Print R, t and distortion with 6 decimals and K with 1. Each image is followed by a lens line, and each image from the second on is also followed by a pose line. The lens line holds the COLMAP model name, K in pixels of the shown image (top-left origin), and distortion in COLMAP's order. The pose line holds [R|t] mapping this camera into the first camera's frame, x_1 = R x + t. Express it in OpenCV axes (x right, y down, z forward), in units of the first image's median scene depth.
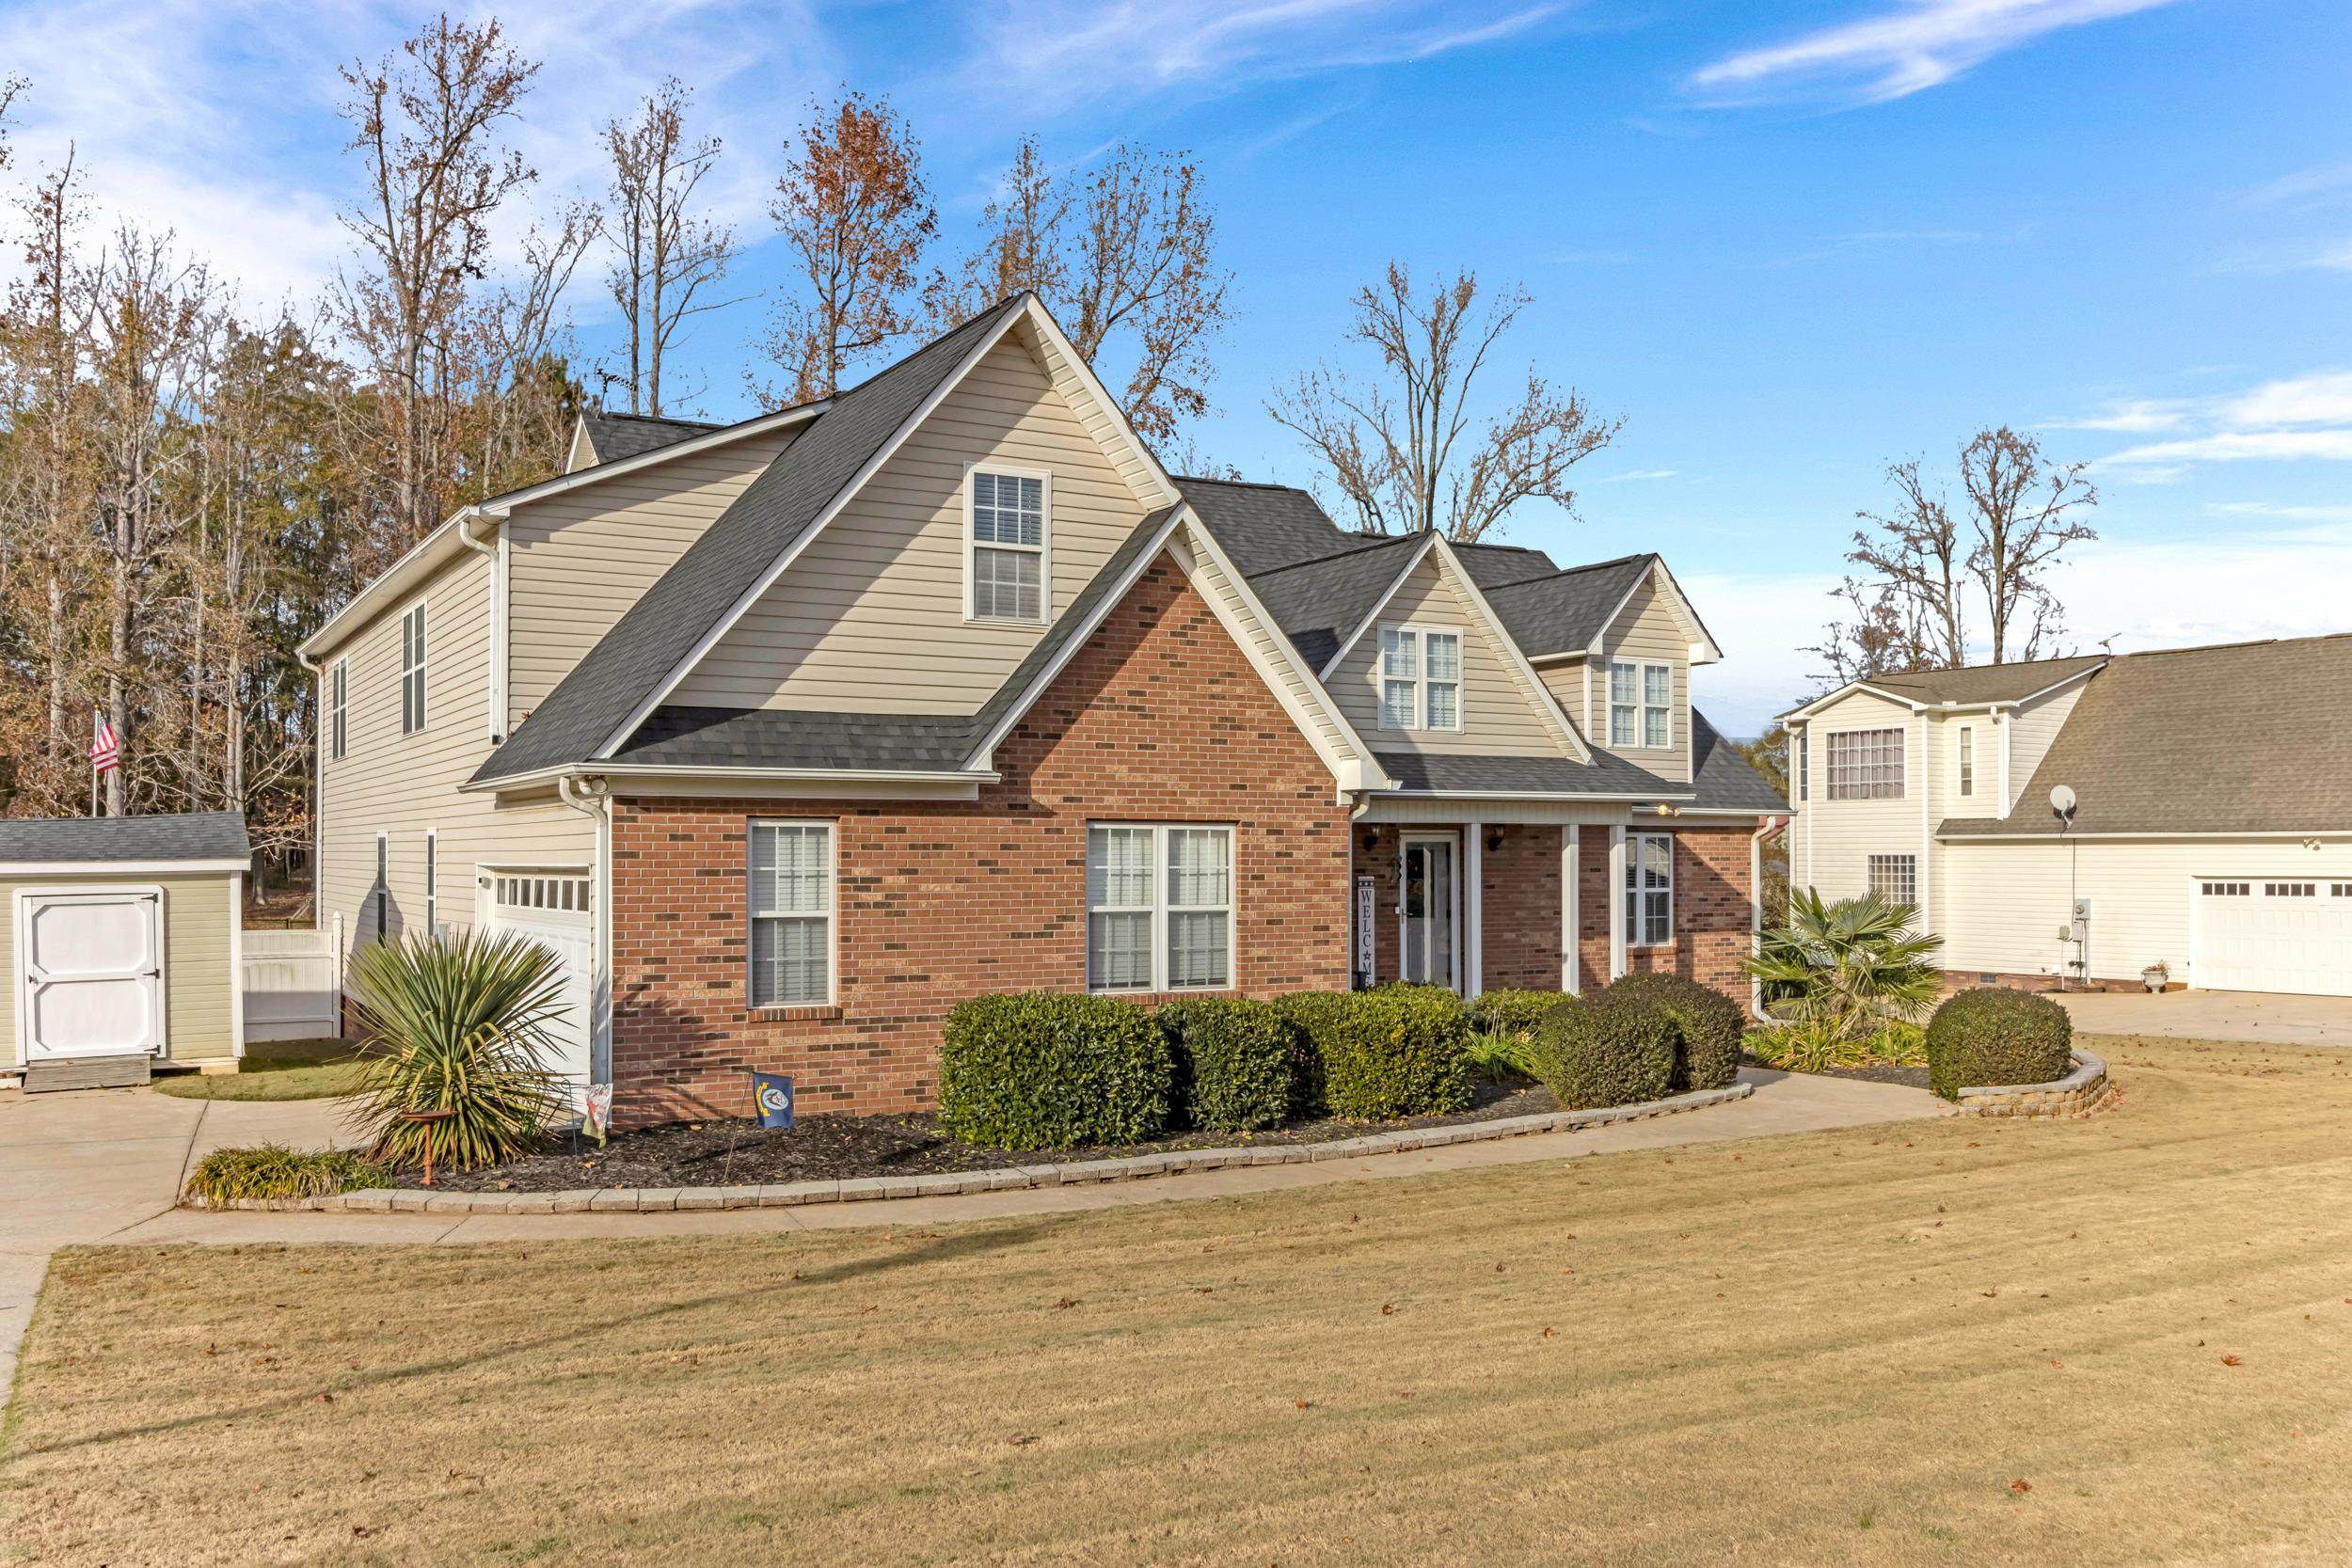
lens RADIAL K [[2047.0, 0, 1265.6], [0, 2047.0, 831.5], [0, 0, 1]] dist [-0.048524, -0.016602]
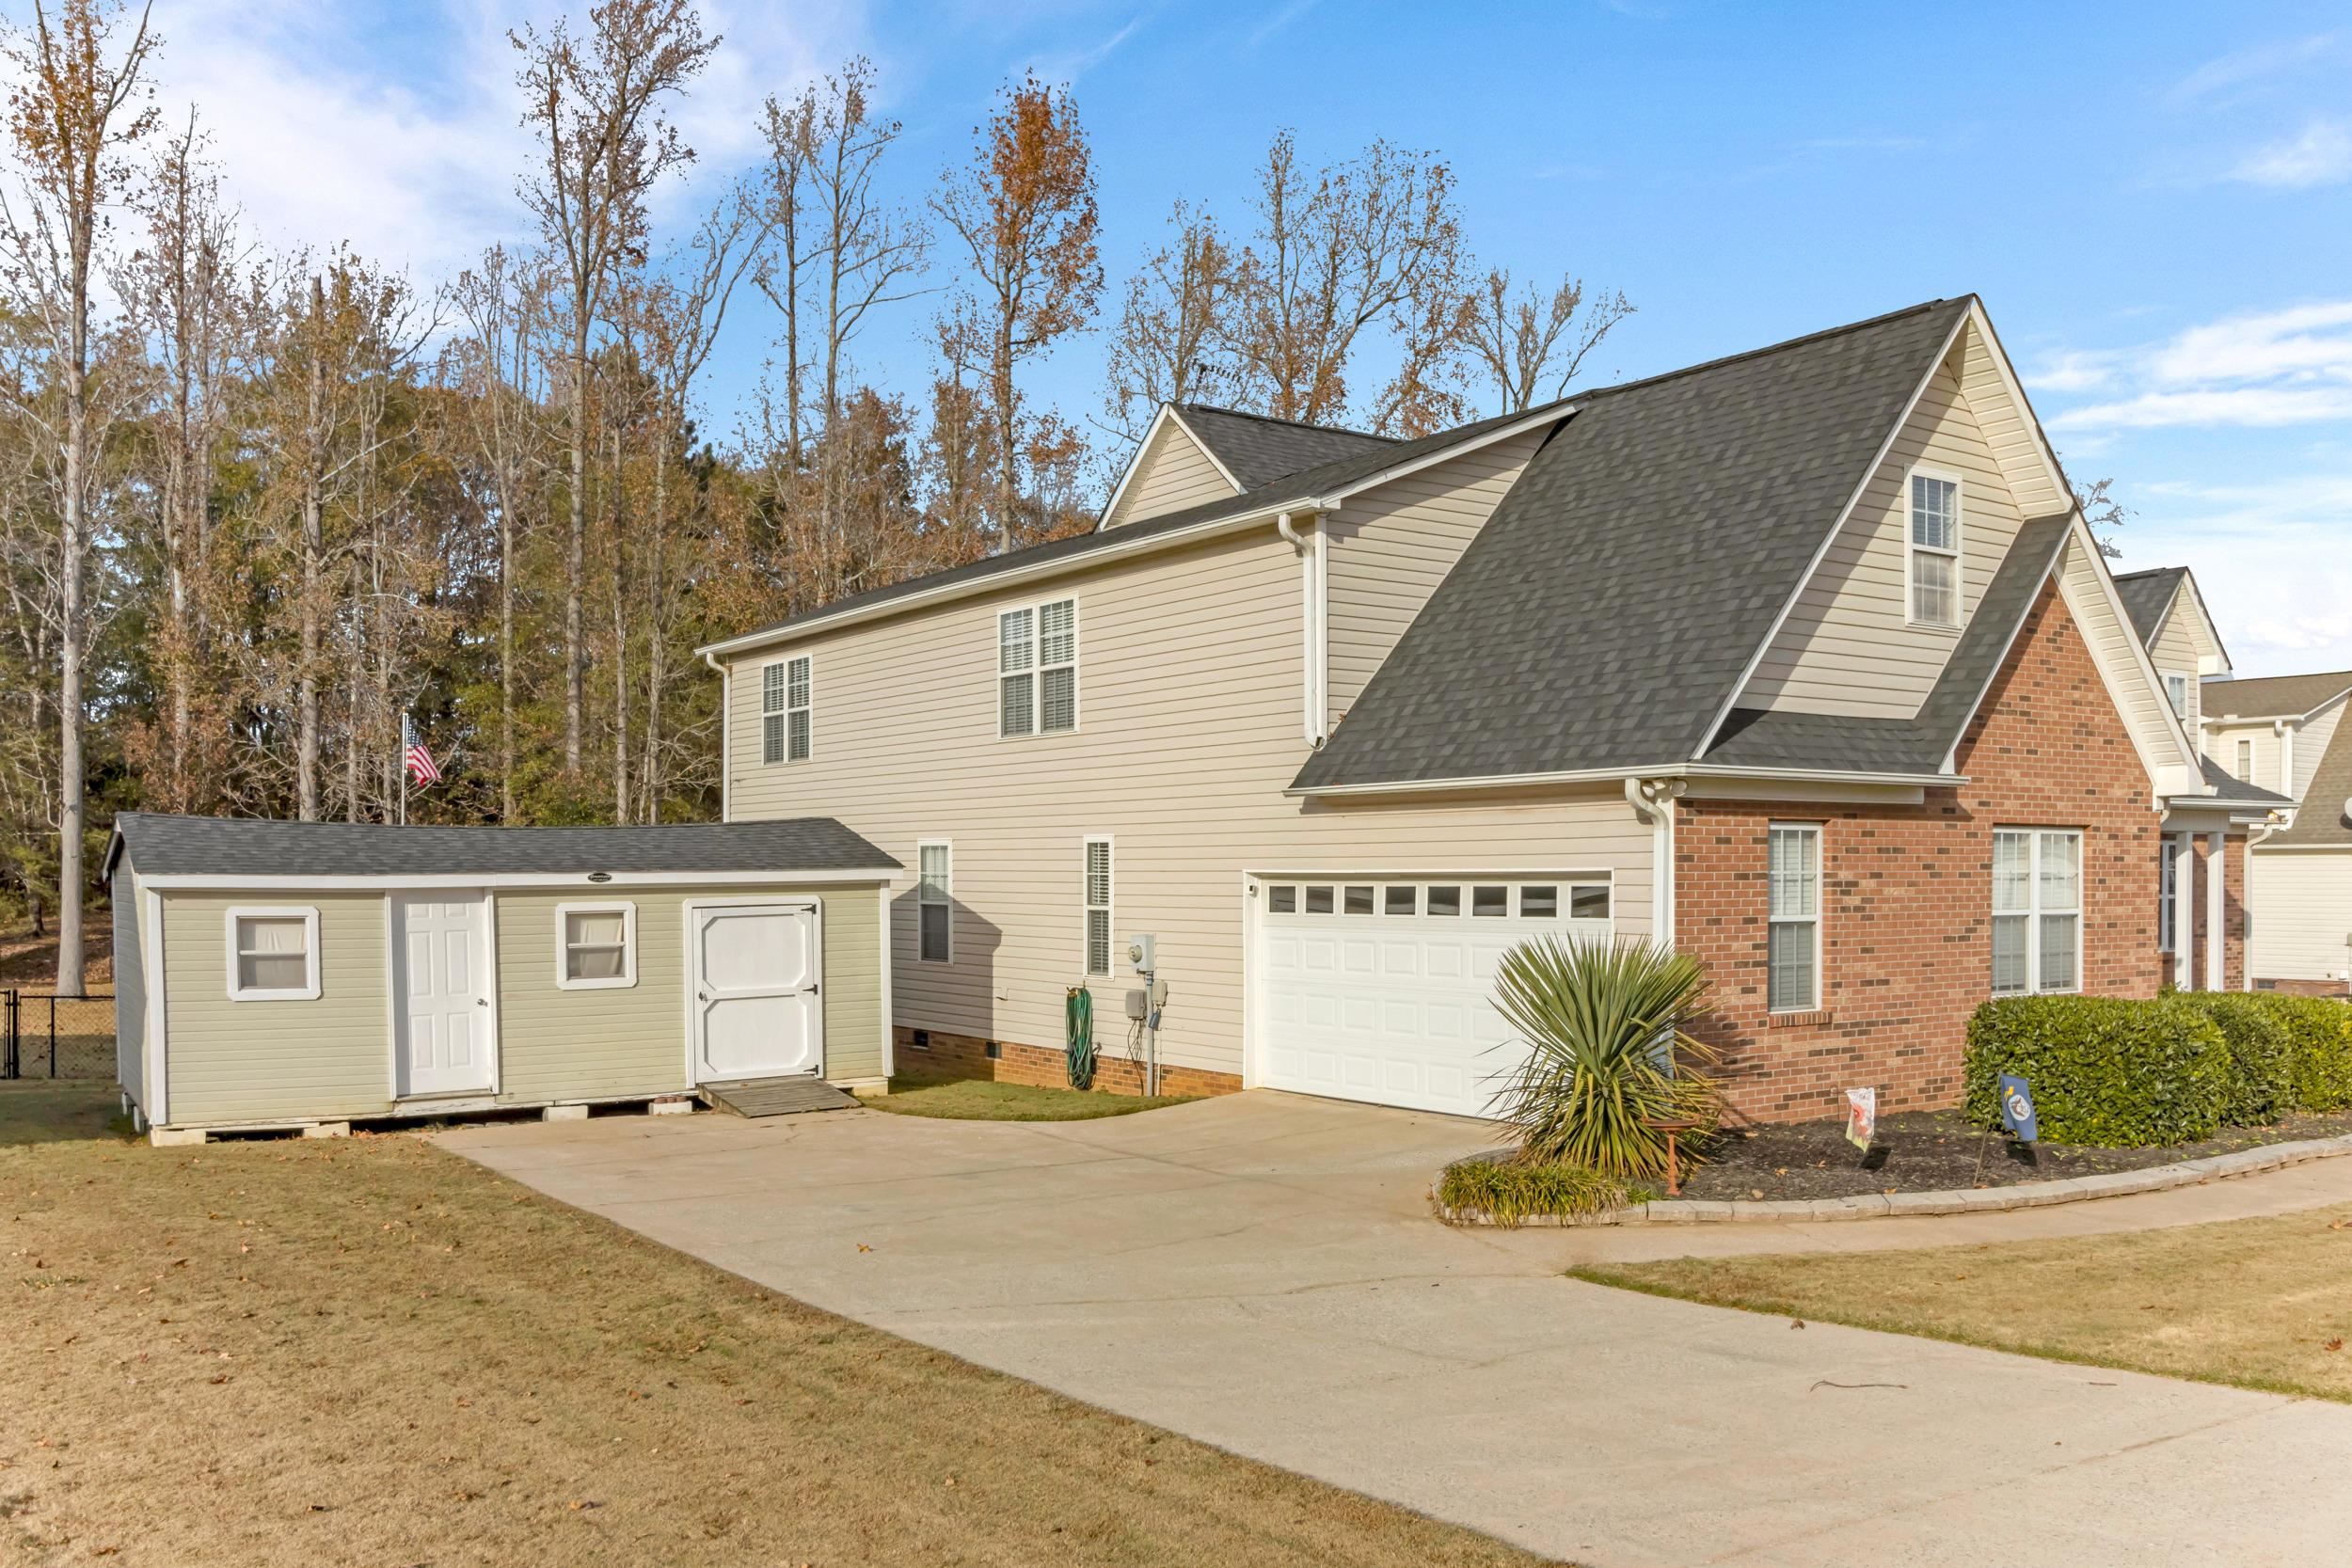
lens RADIAL K [[2047.0, 0, 1321.0], [0, 2047.0, 920.8], [0, 0, 1]] dist [-0.048524, -0.016602]
pose [[0.995619, -0.004690, 0.093389, -0.490793], [0.001186, 0.999295, 0.037538, 0.003707], [-0.093499, -0.037262, 0.994922, 0.031616]]
